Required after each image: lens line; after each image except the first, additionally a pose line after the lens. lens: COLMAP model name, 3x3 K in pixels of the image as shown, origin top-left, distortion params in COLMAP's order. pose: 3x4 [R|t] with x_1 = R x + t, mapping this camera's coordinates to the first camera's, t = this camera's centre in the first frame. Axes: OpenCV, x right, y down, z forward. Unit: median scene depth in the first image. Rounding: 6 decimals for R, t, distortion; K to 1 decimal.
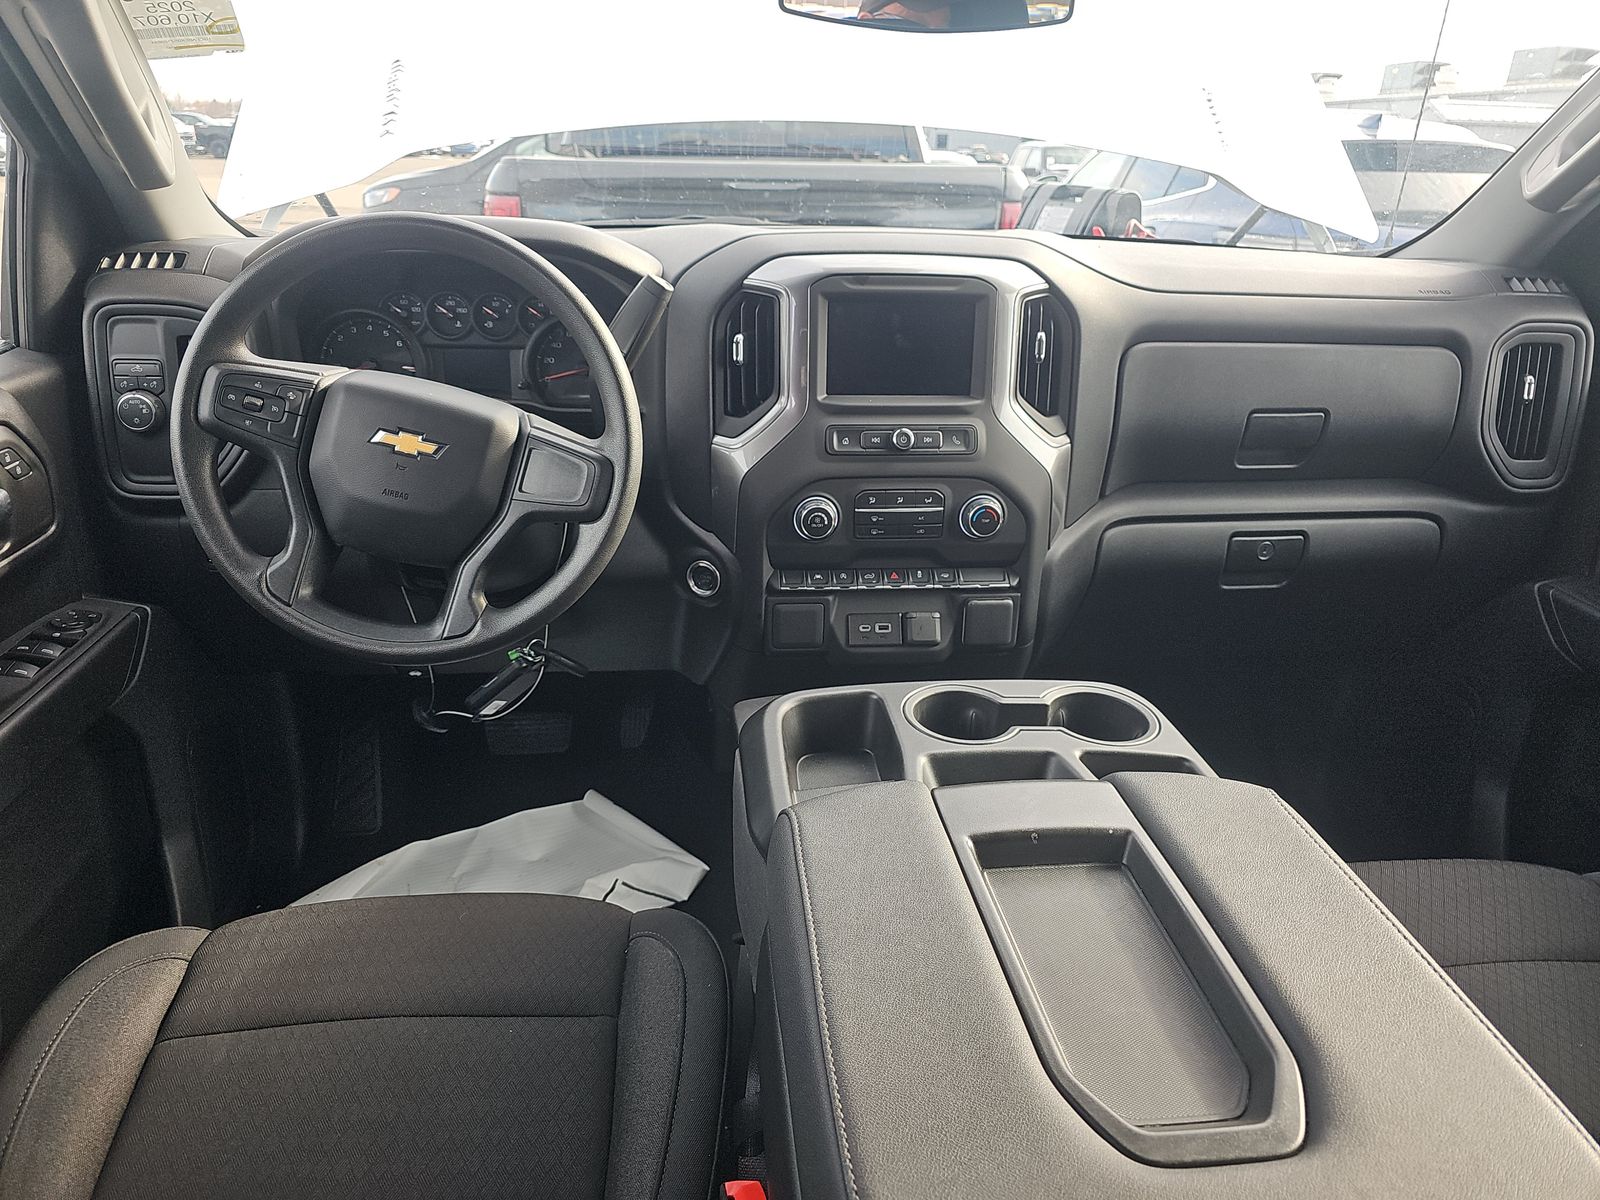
lens RADIAL K [[1061.6, 0, 794.0], [0, 1061.6, 607.6], [0, 0, 1]] dist [0.043561, -0.048276]
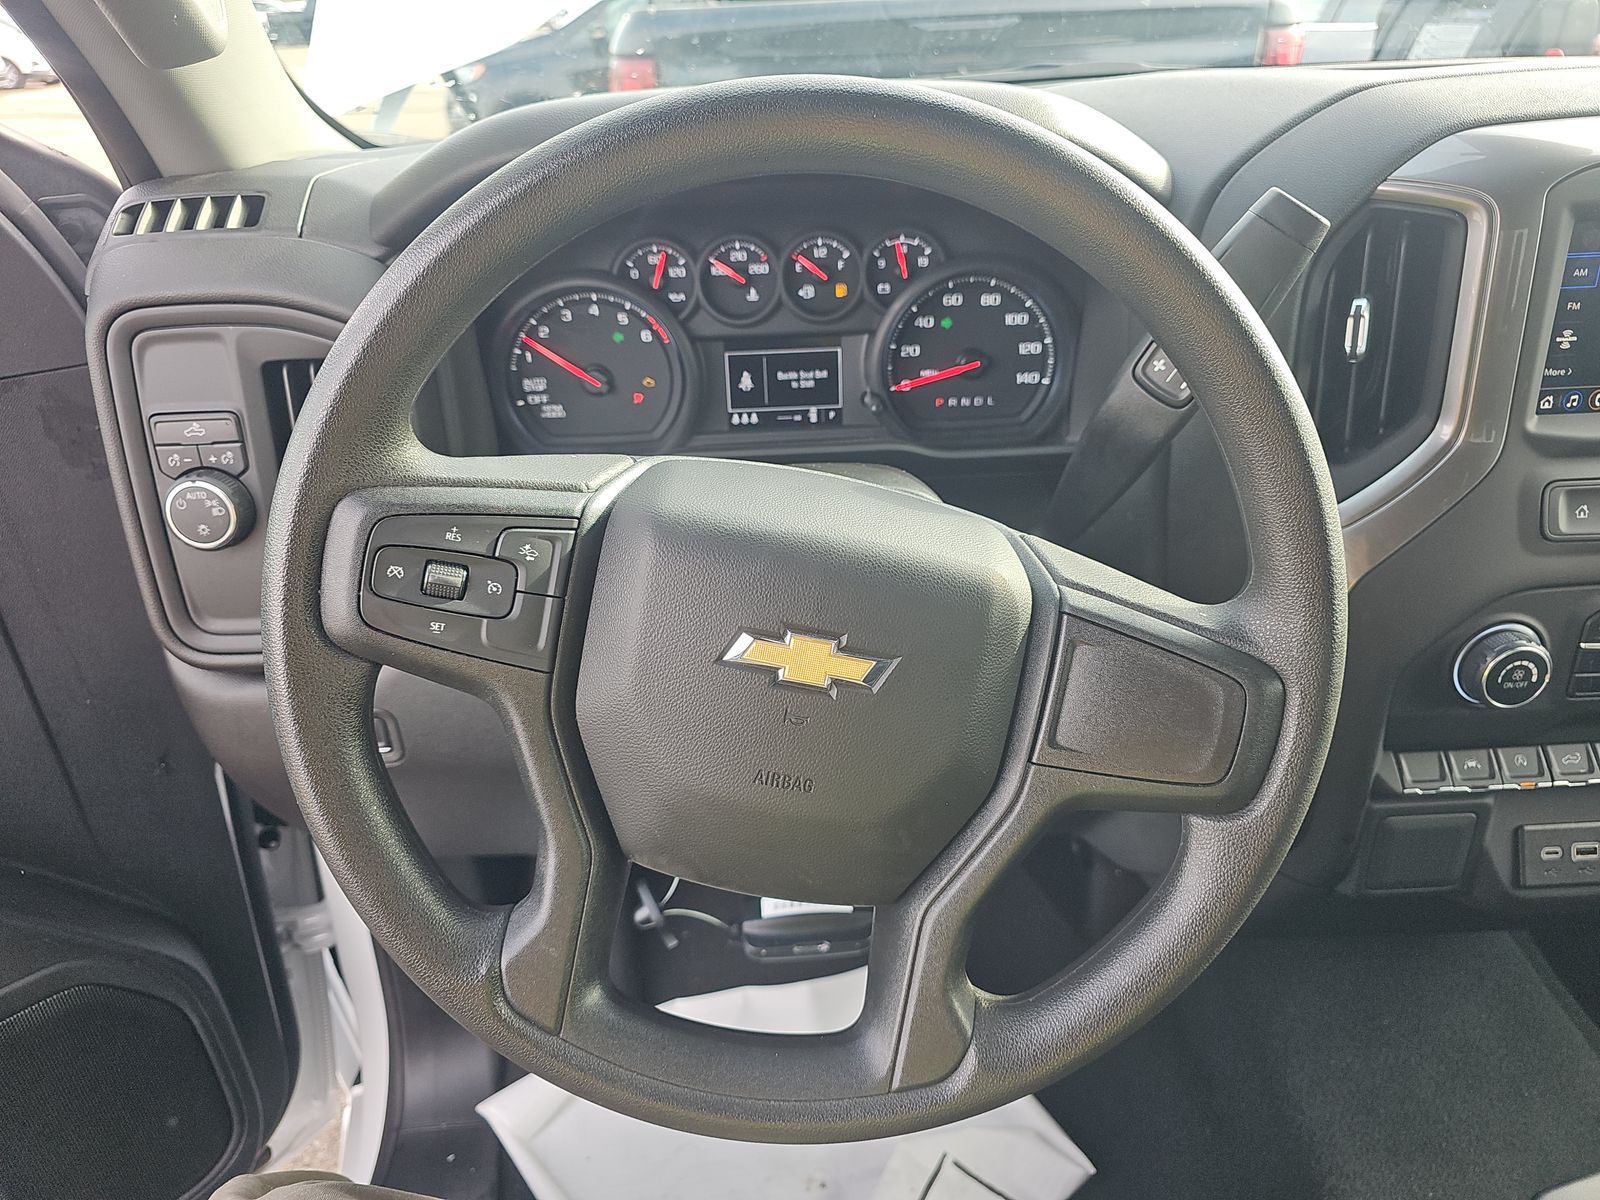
lens RADIAL K [[1061.6, 0, 794.0], [0, 1061.6, 607.6], [0, 0, 1]] dist [0.043561, -0.048276]
pose [[0.995828, -0.022183, -0.088516, -0.275126], [0.031784, 0.993580, 0.108576, -0.182990], [0.085540, -0.110936, 0.990139, 0.494340]]
